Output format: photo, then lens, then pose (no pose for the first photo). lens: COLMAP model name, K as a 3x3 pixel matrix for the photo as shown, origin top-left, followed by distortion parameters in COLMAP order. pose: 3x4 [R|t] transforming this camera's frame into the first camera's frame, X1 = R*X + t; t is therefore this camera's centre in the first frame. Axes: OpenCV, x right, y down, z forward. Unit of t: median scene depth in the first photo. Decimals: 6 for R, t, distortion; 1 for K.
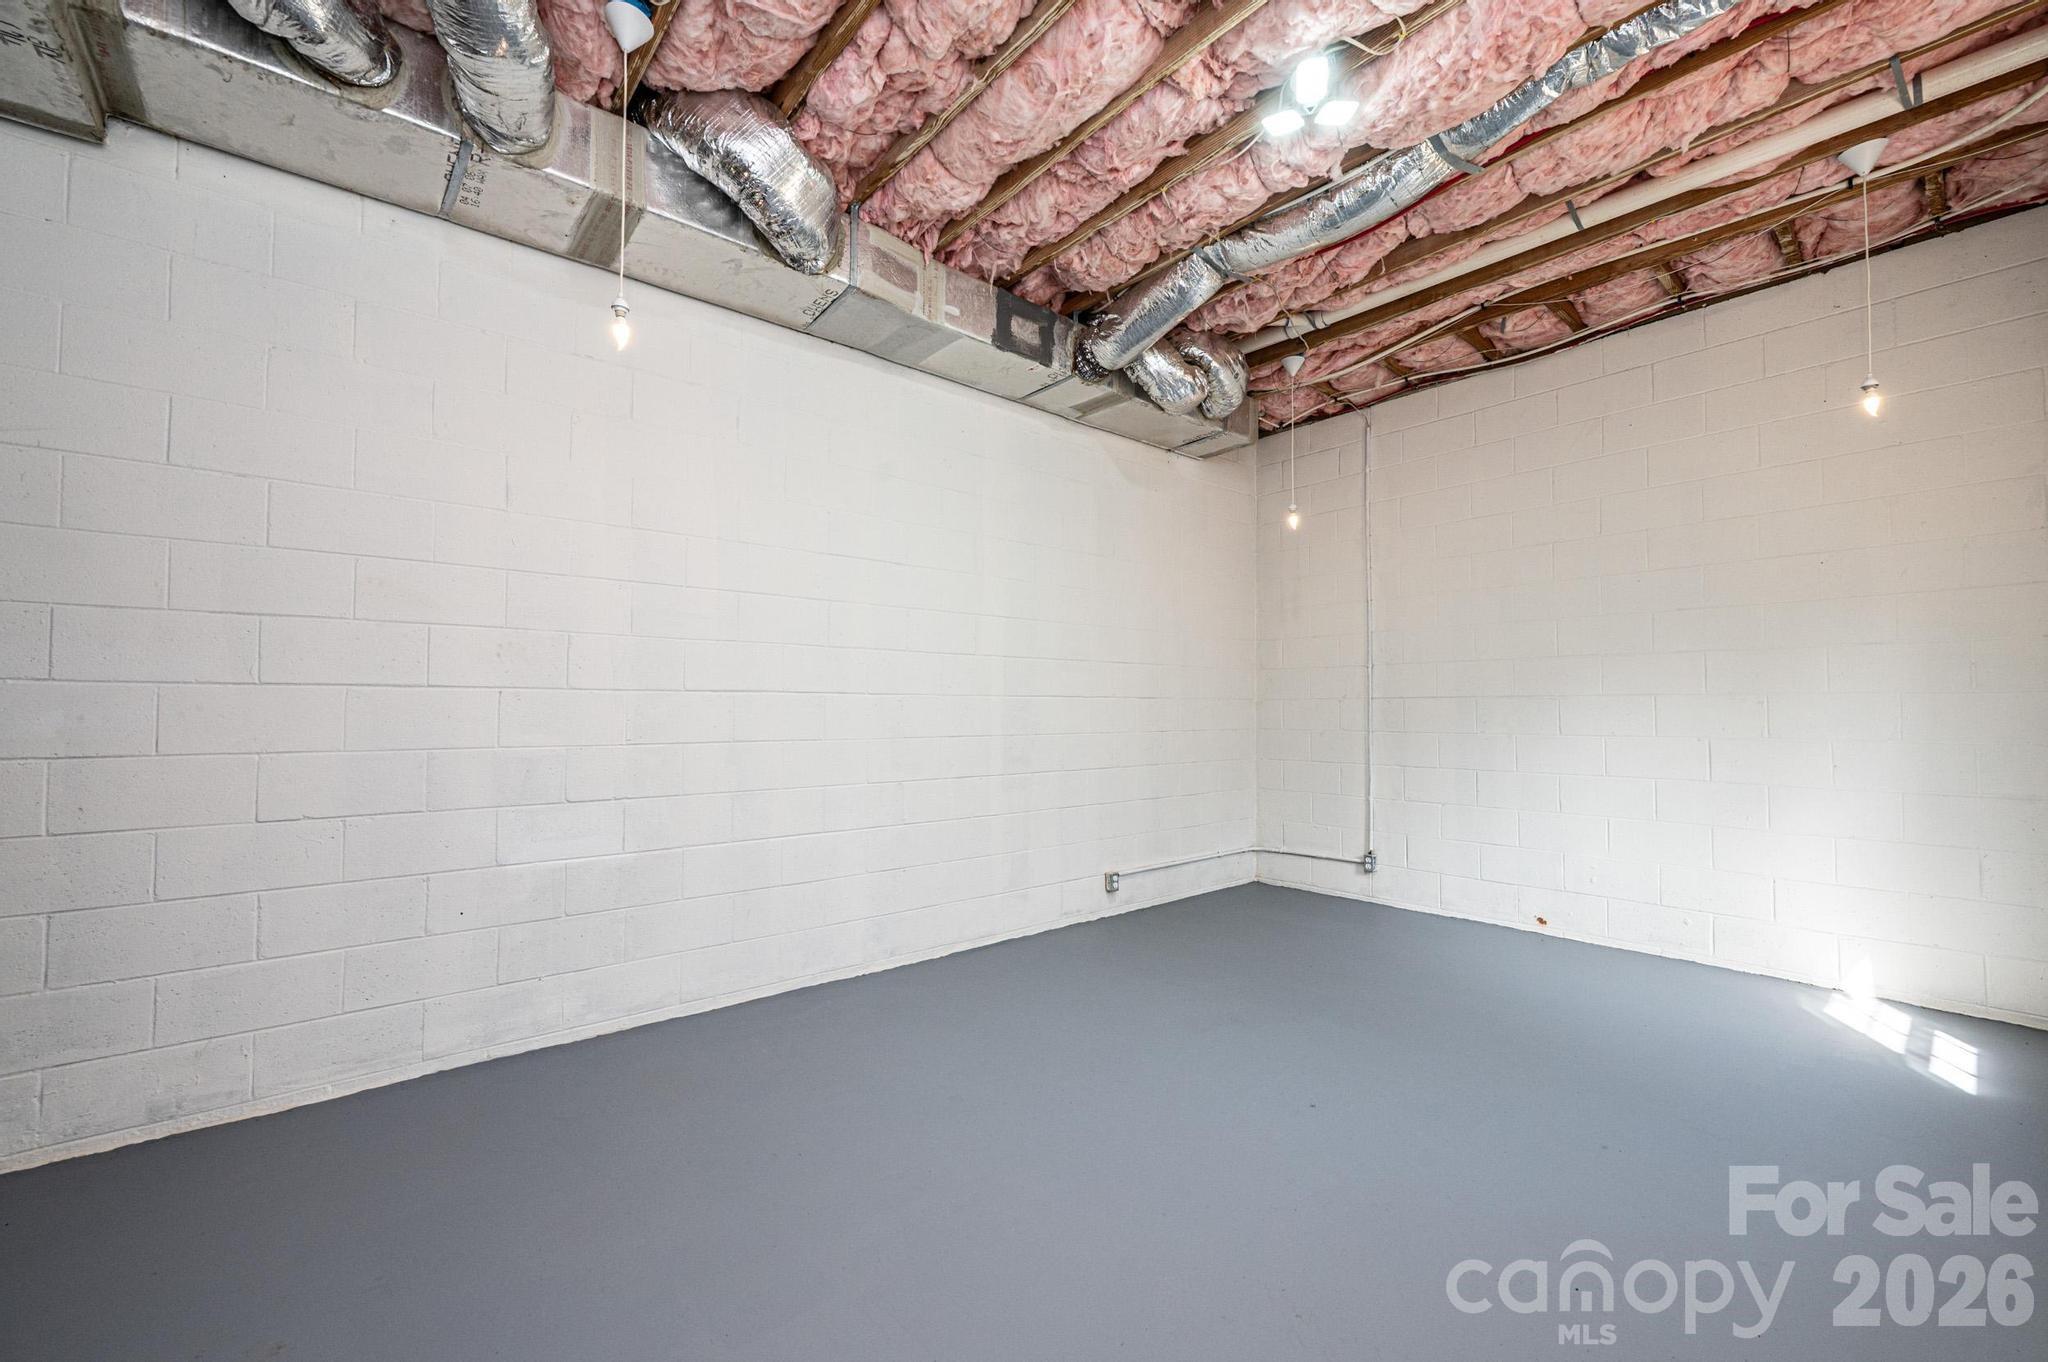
lens RADIAL K [[812.8, 0, 1025.2], [0, 812.8, 687.4], [0, 0, 1]] dist [-0.002137, 0.000197]
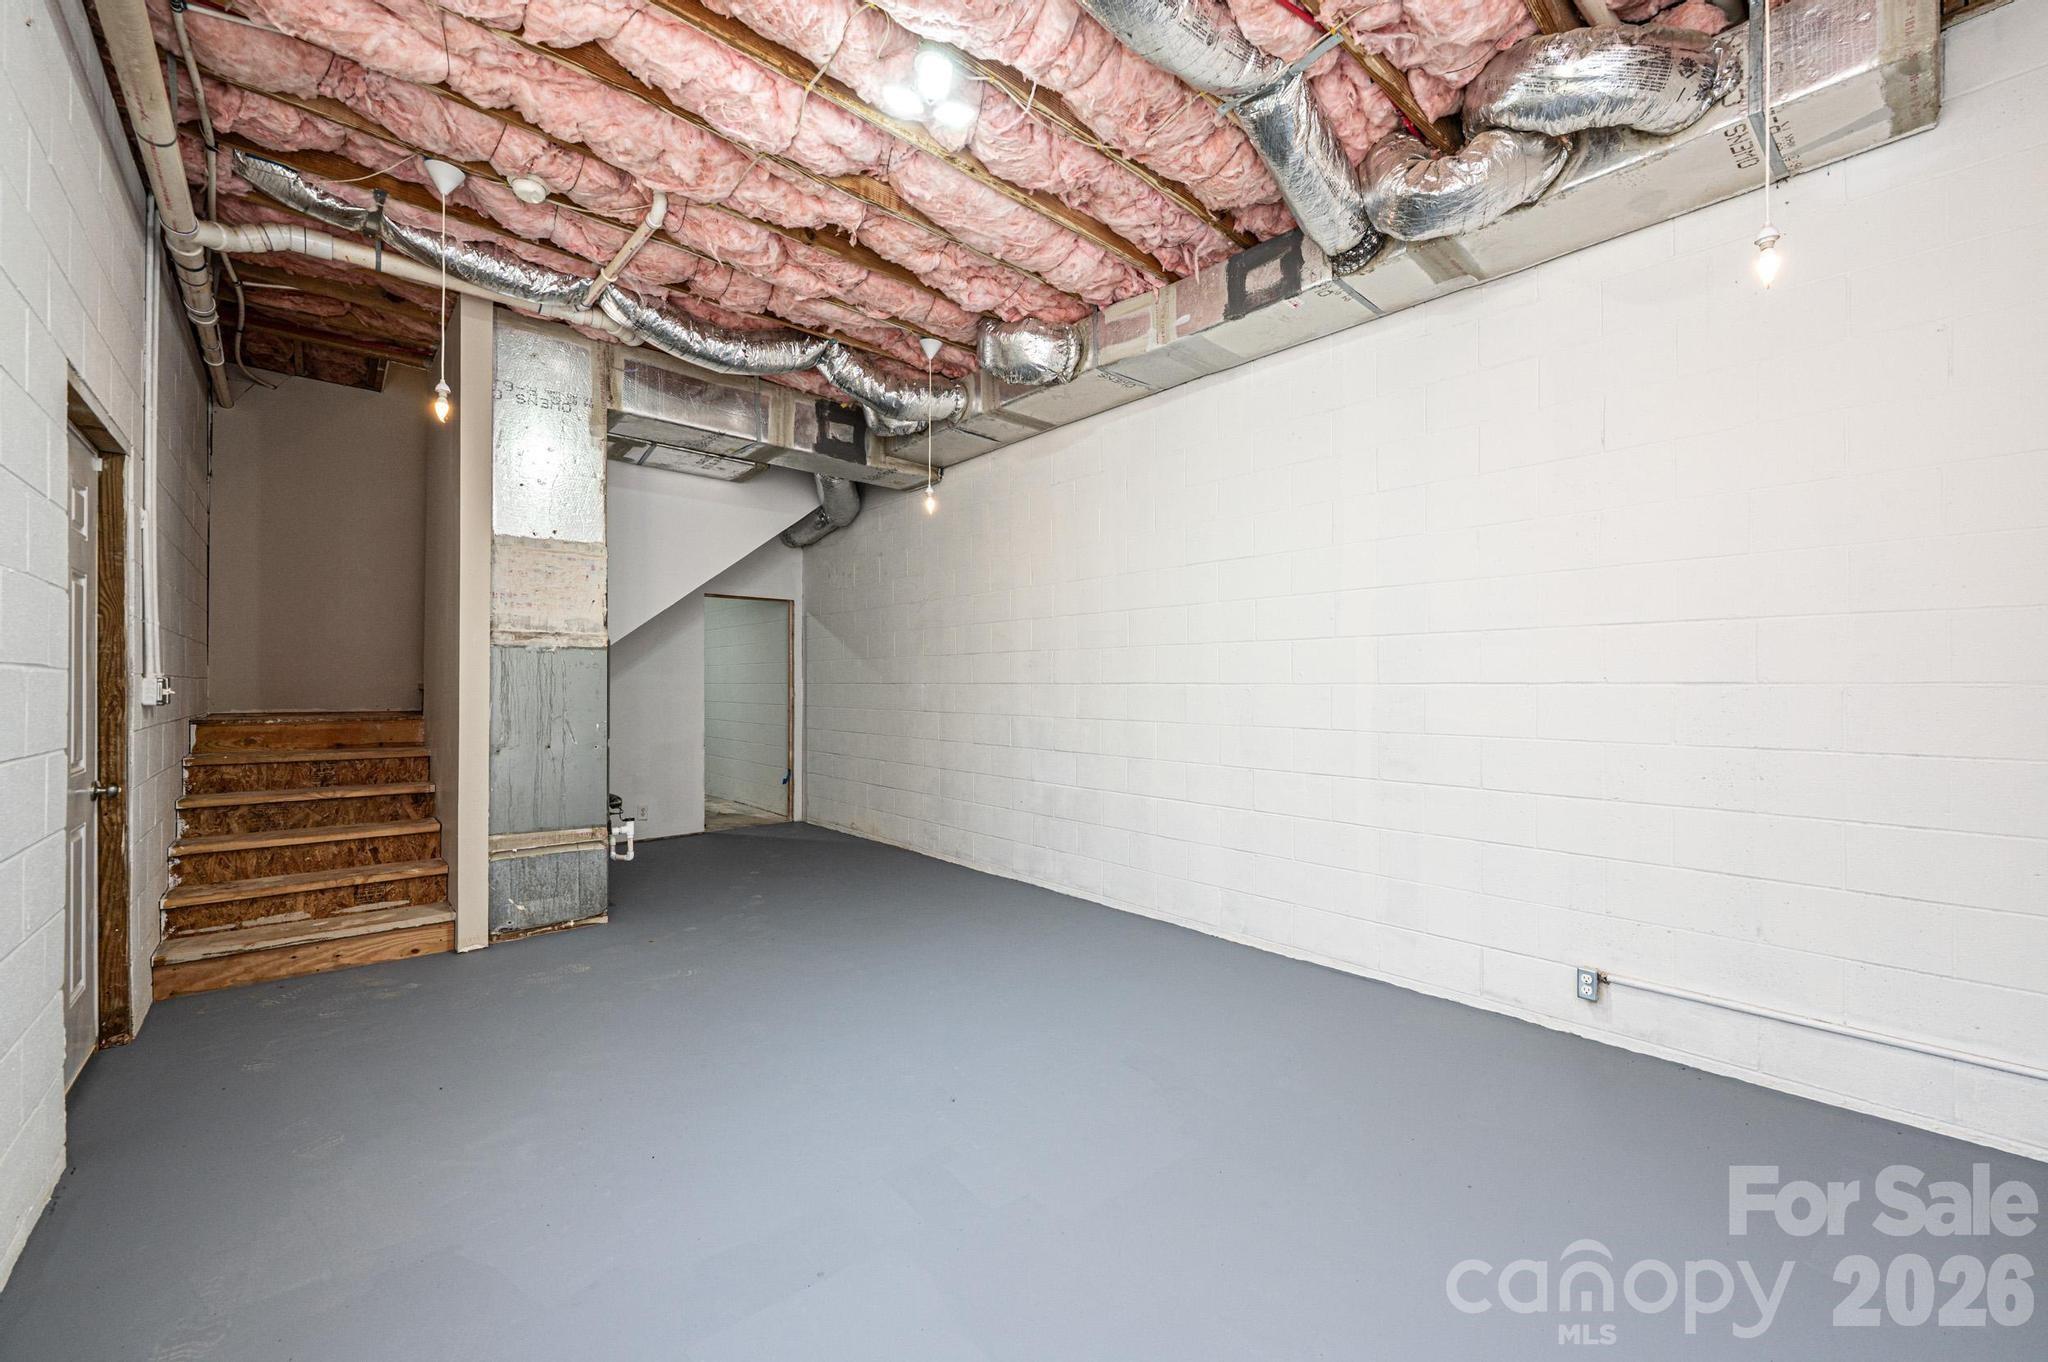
lens RADIAL K [[812.8, 0, 1026.3], [0, 812.8, 686.0], [0, 0, 1]] dist [-0.002137, 0.000197]
pose [[0.024822, -0.004403, -0.999682, 0.870644], [0.020617, 0.999780, -0.003892, 0.009859], [0.999479, -0.020514, 0.024907, 0.692091]]
